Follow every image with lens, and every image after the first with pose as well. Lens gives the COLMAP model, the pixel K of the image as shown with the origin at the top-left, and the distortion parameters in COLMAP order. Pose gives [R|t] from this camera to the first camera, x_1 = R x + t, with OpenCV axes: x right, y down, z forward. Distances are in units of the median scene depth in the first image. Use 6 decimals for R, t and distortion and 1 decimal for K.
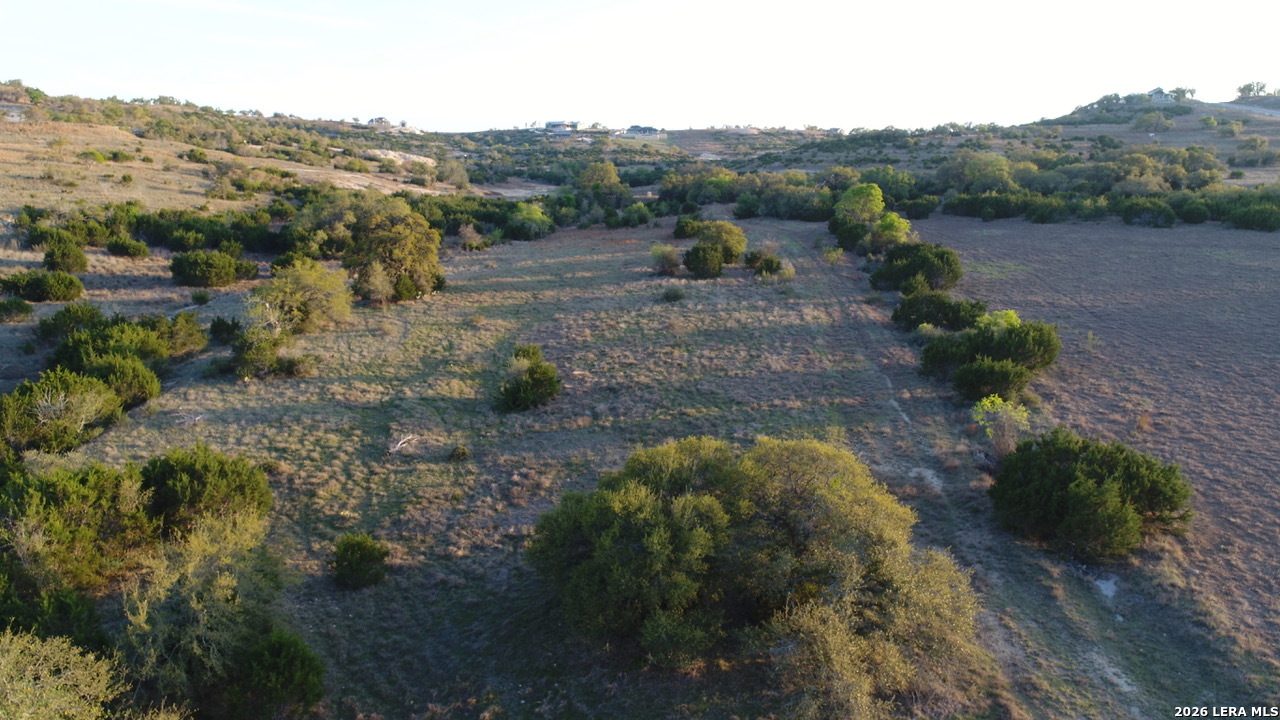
lens RADIAL K [[862.5, 0, 640.5], [0, 862.5, 362.5], [0, 0, 1]] dist [-0.006268, 0.003055]
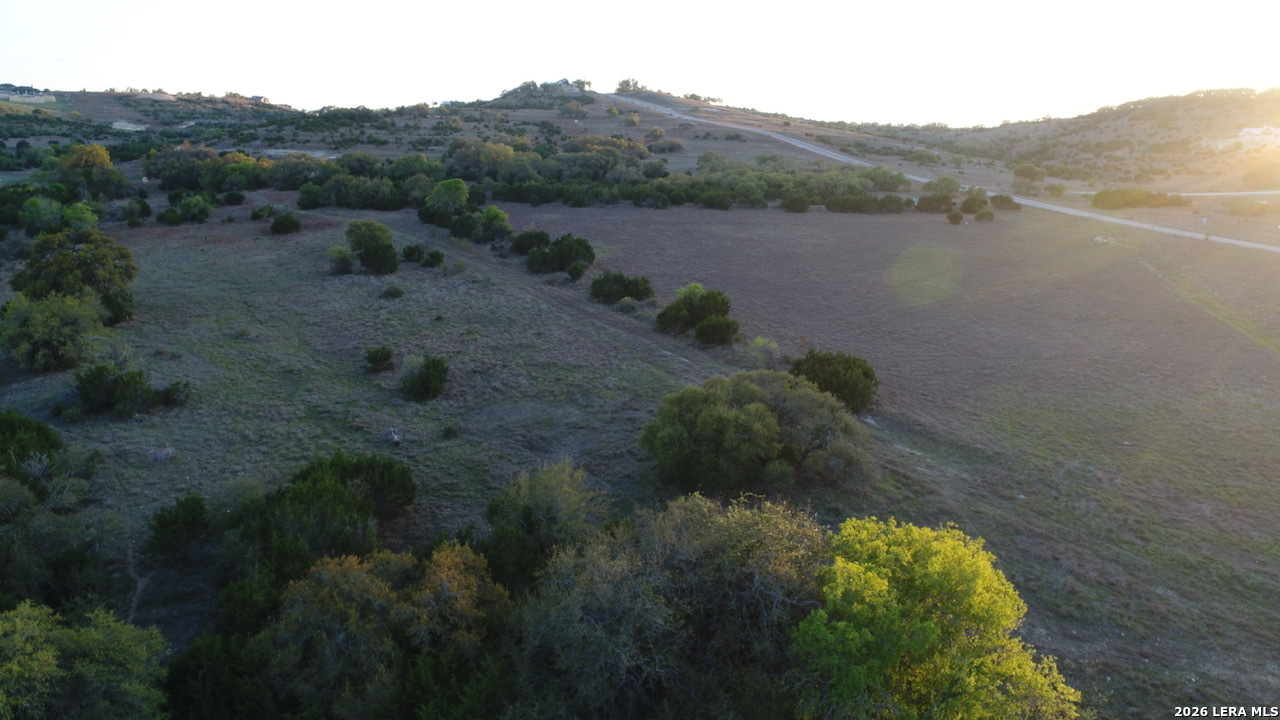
lens RADIAL K [[862.5, 0, 640.3], [0, 862.5, 357.6], [0, 0, 1]] dist [-0.006268, 0.003055]
pose [[0.796636, -0.134306, 0.589350, -0.079533], [0.115695, 0.990856, 0.069417, -0.006595], [-0.593284, 0.012885, 0.804890, -0.024117]]
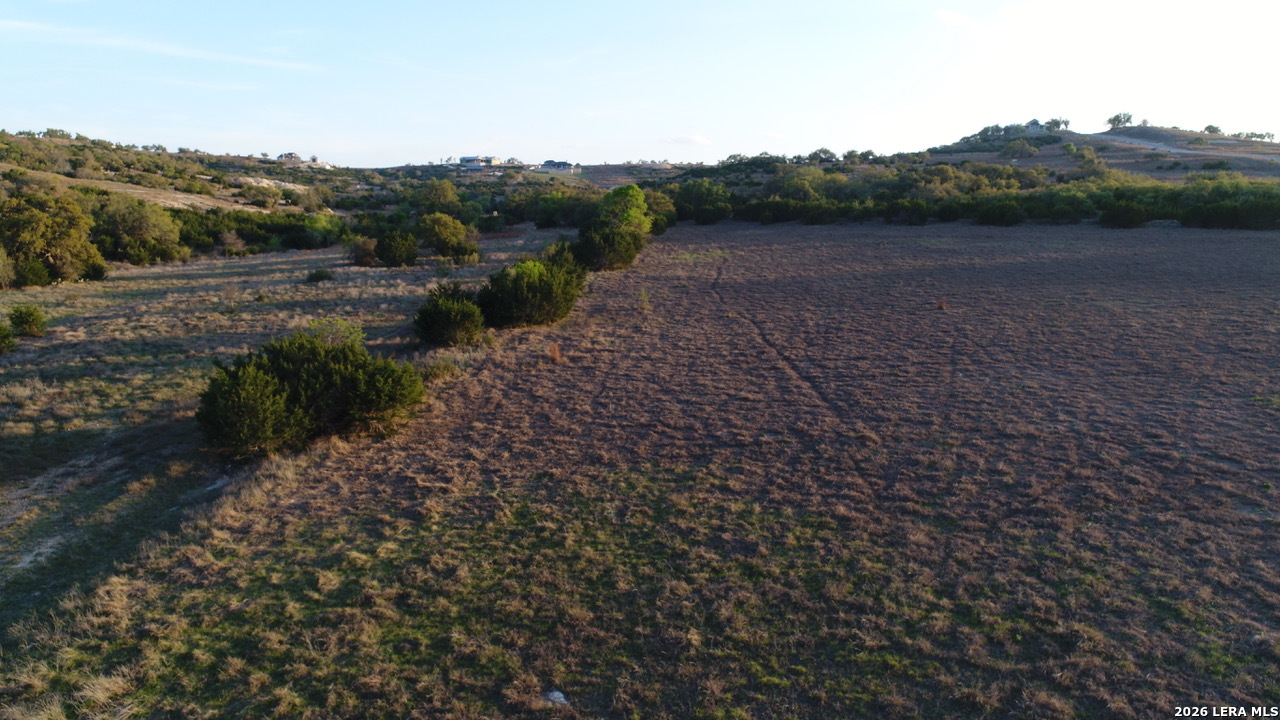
lens RADIAL K [[862.5, 0, 640.3], [0, 862.5, 360.3], [0, 0, 1]] dist [-0.006268, 0.003055]
pose [[0.998229, -0.014753, 0.057634, 0.068890], [0.017510, 0.998711, -0.047642, 0.013532], [-0.056857, 0.048567, 0.997200, 0.005787]]
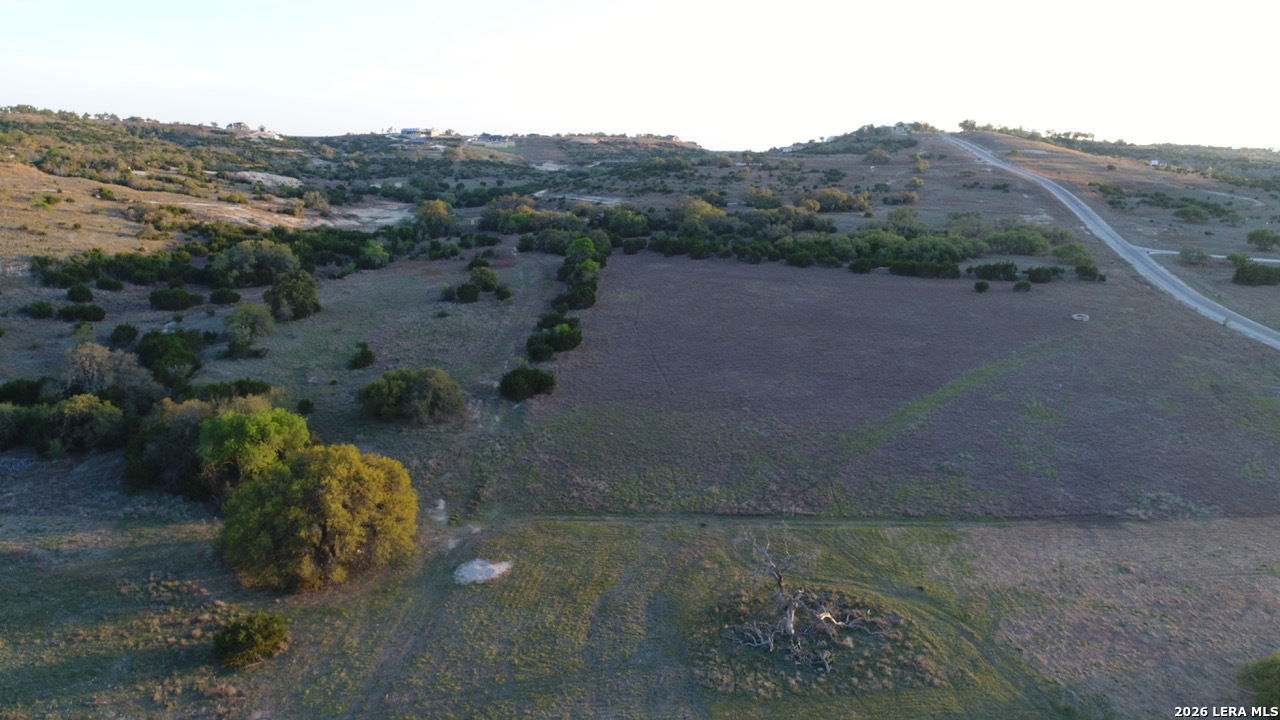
lens RADIAL K [[862.5, 0, 642.9], [0, 862.5, 358.9], [0, 0, 1]] dist [-0.006268, 0.003055]
pose [[0.988562, -0.023010, 0.149052, 0.039166], [0.021285, 0.999687, 0.013159, 0.001610], [-0.149308, -0.009836, 0.988742, -0.205089]]
